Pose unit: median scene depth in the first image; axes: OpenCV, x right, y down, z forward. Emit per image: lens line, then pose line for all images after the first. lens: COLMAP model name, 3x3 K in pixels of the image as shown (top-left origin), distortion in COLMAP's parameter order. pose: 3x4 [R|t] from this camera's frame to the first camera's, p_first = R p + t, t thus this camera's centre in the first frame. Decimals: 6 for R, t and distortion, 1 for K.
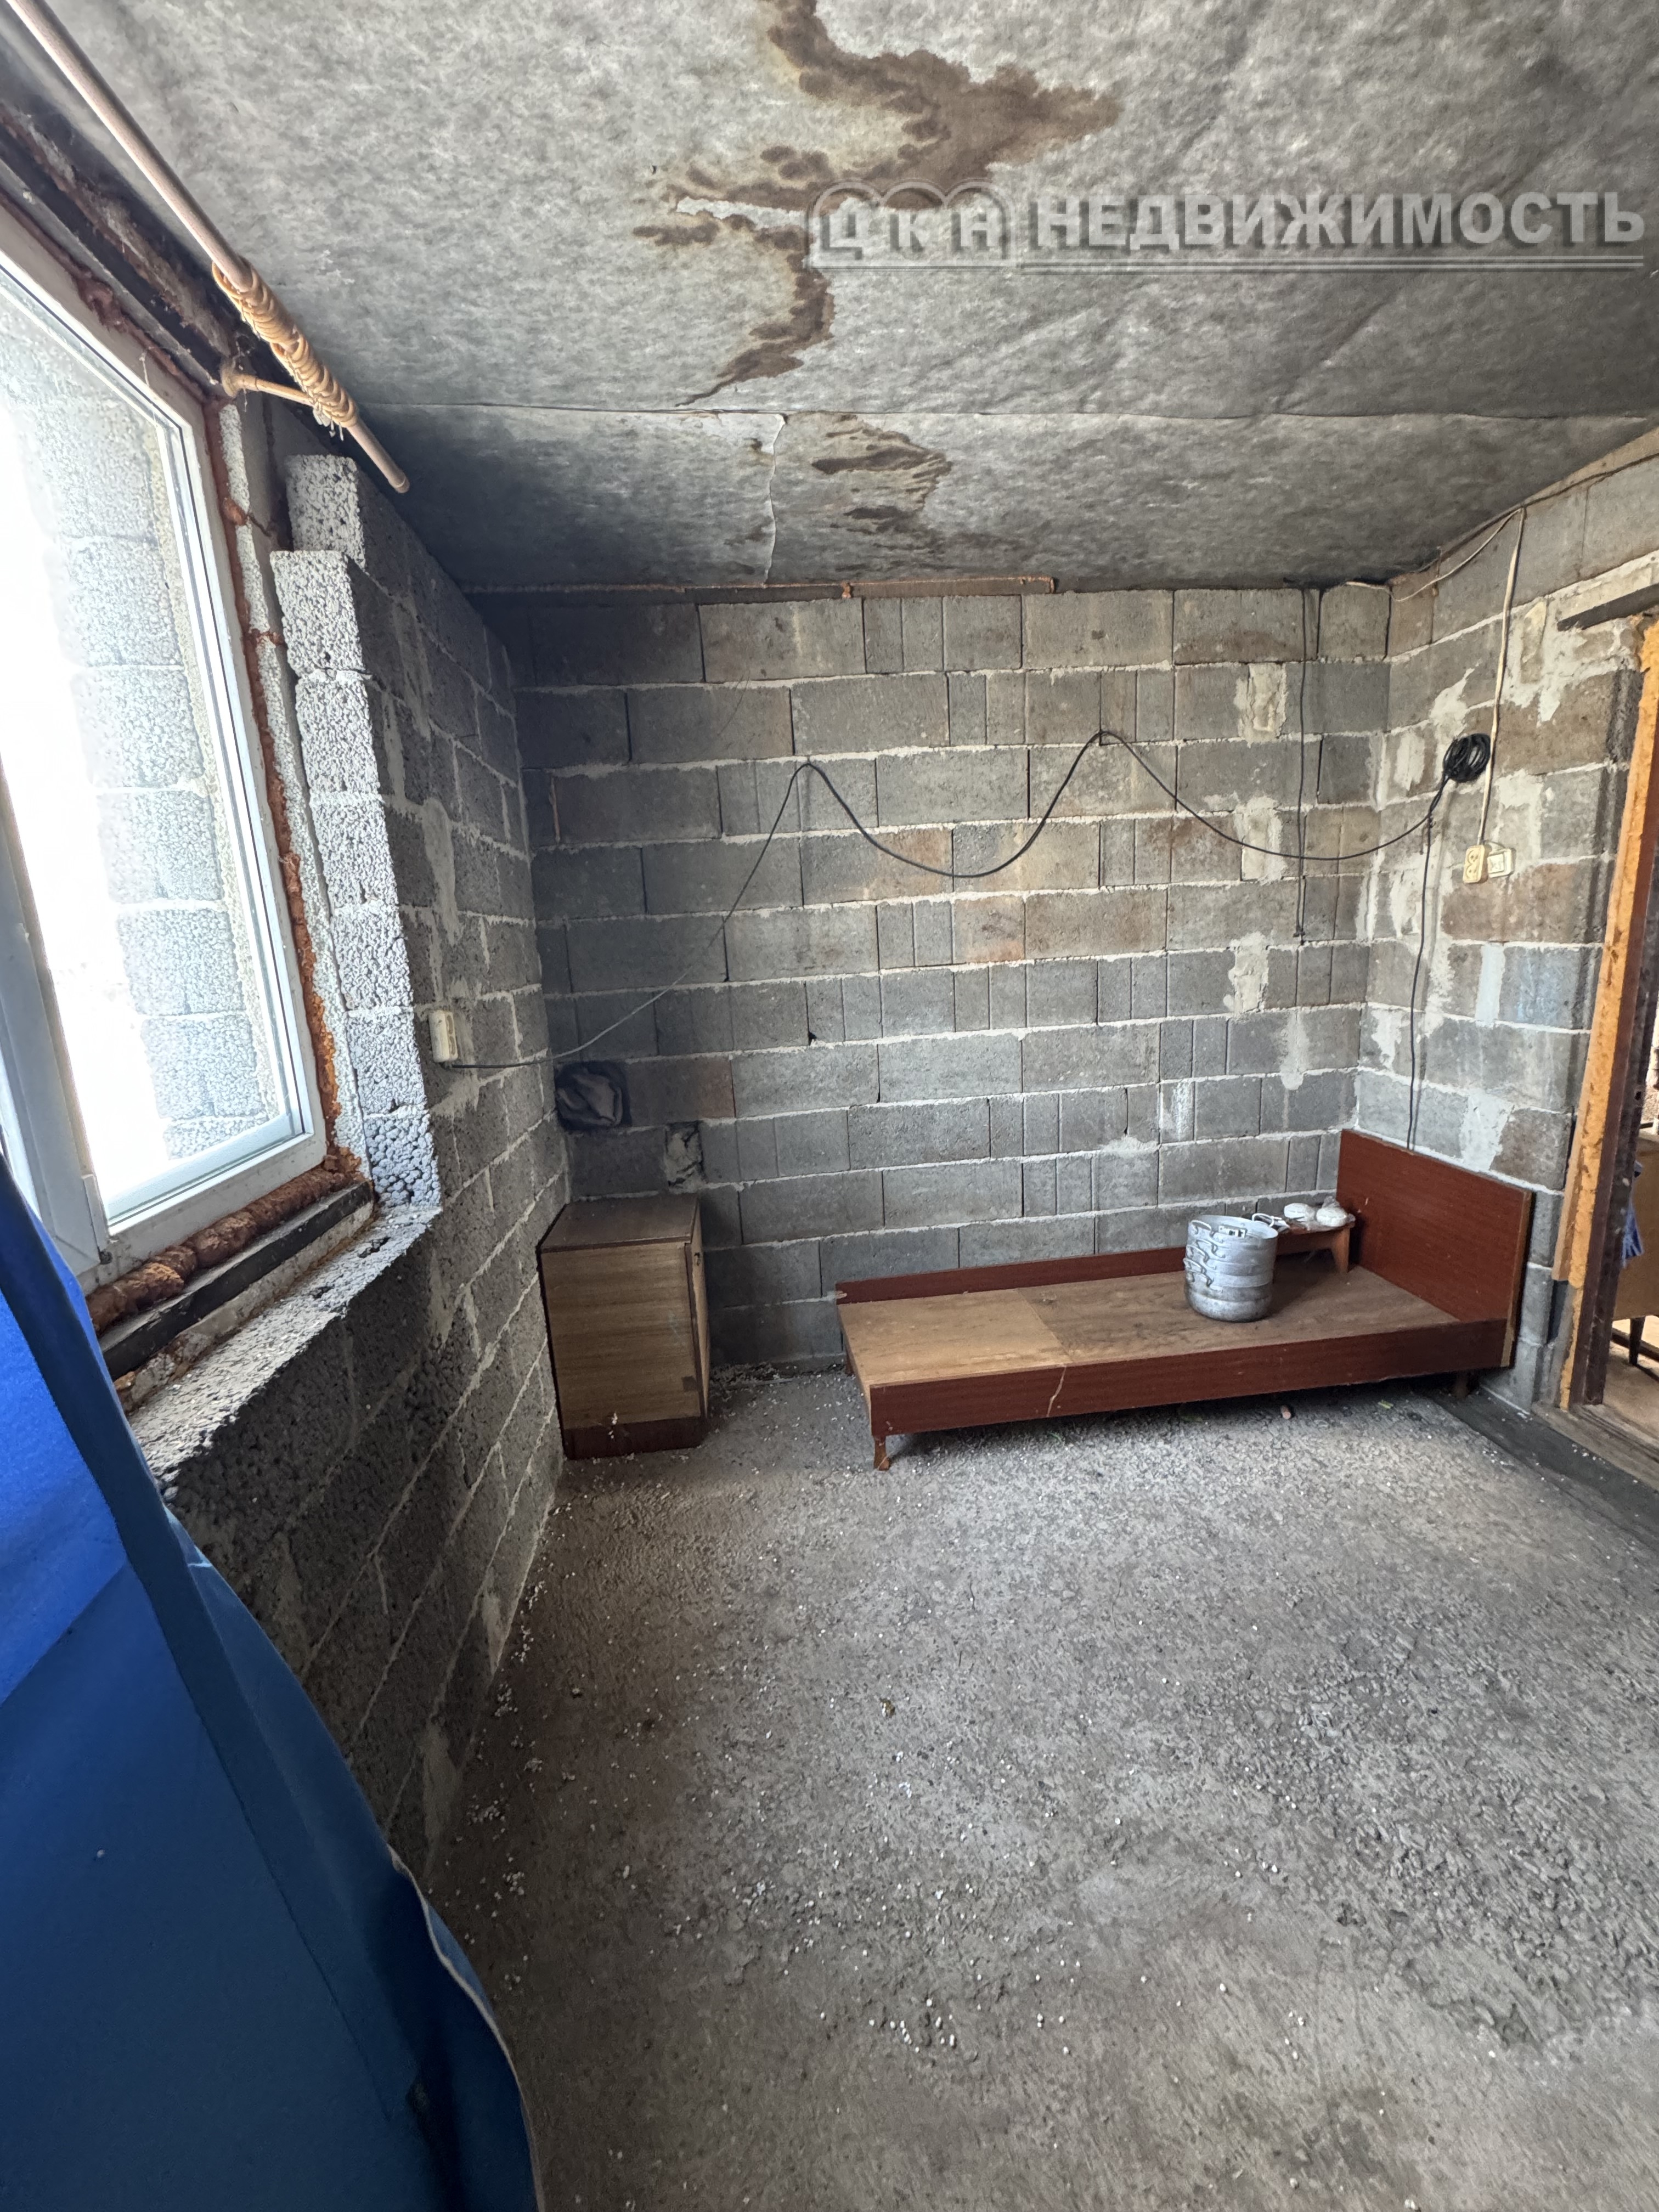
lens RADIAL K [[882.6, 0, 829.5], [0, 882.6, 1106.0], [0, 0, 1]] dist [-0.002264, 0.000183]
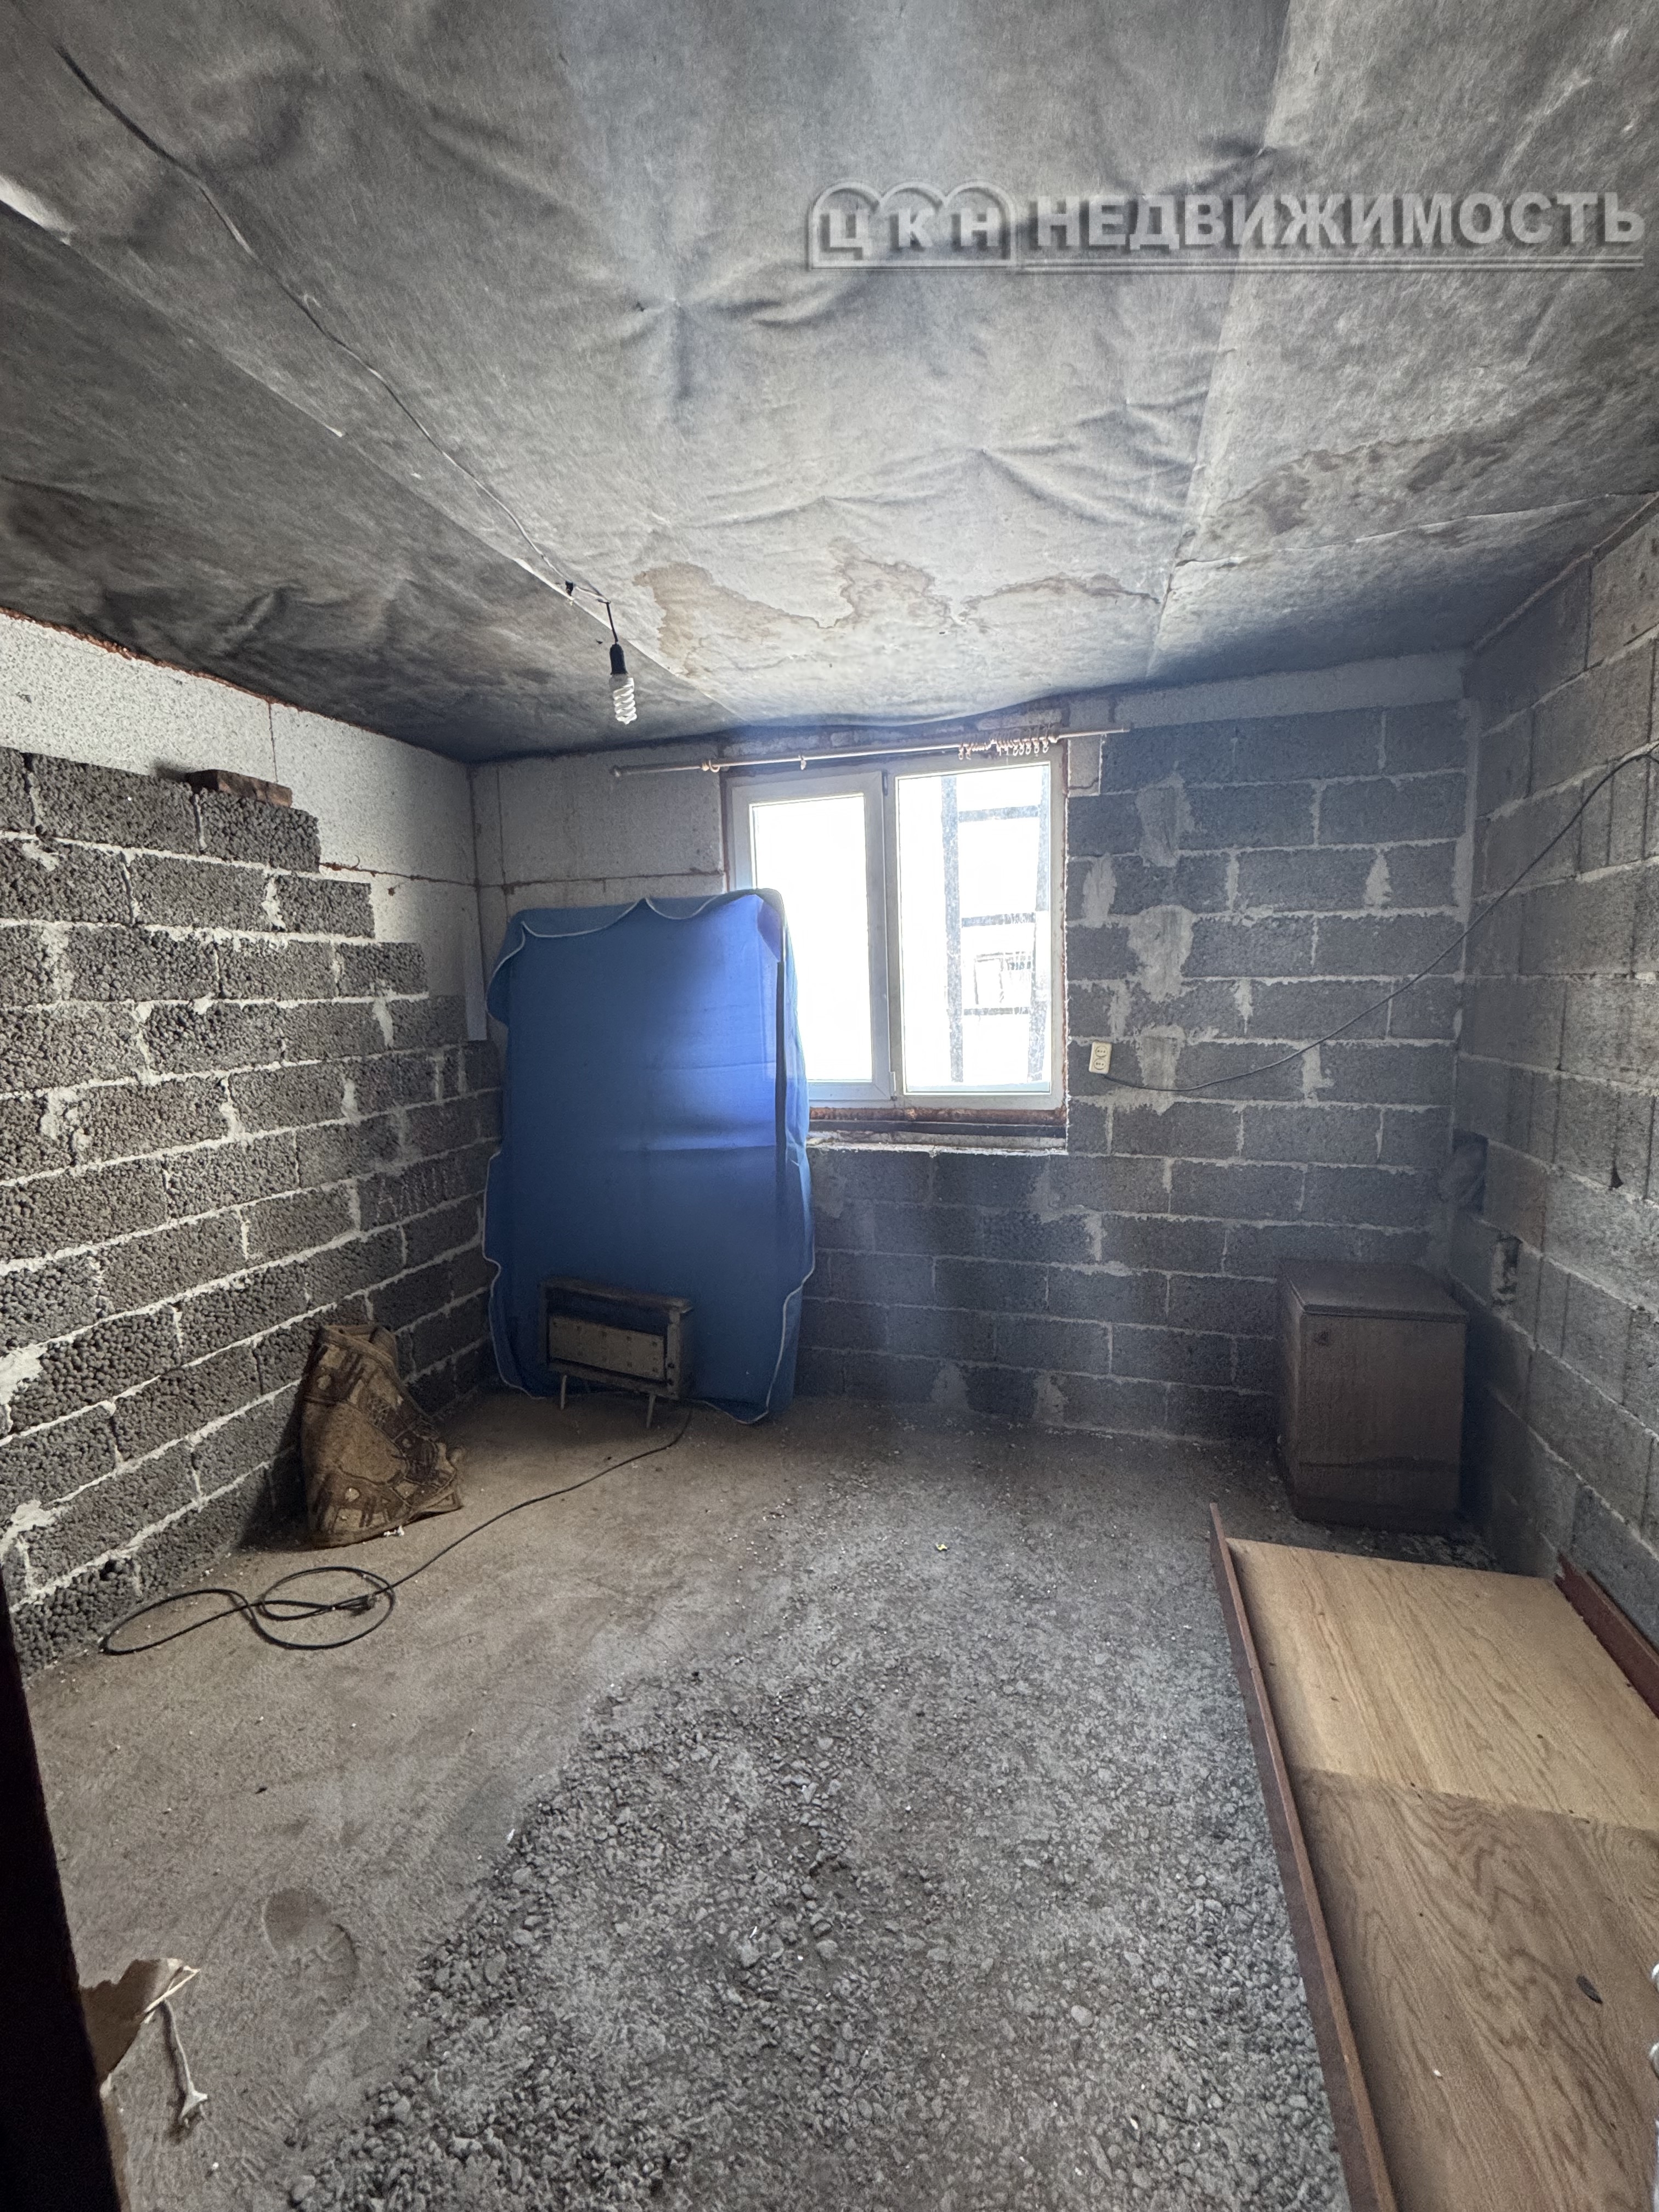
lens RADIAL K [[882.6, 0, 829.5], [0, 882.6, 1106.0], [0, 0, 1]] dist [-0.002264, 0.000183]
pose [[-0.389779, 0.190935, -0.900898, 1.255028], [-0.134789, 0.955907, 0.260911, -0.352524], [0.910991, 0.223128, -0.346856, 1.127023]]
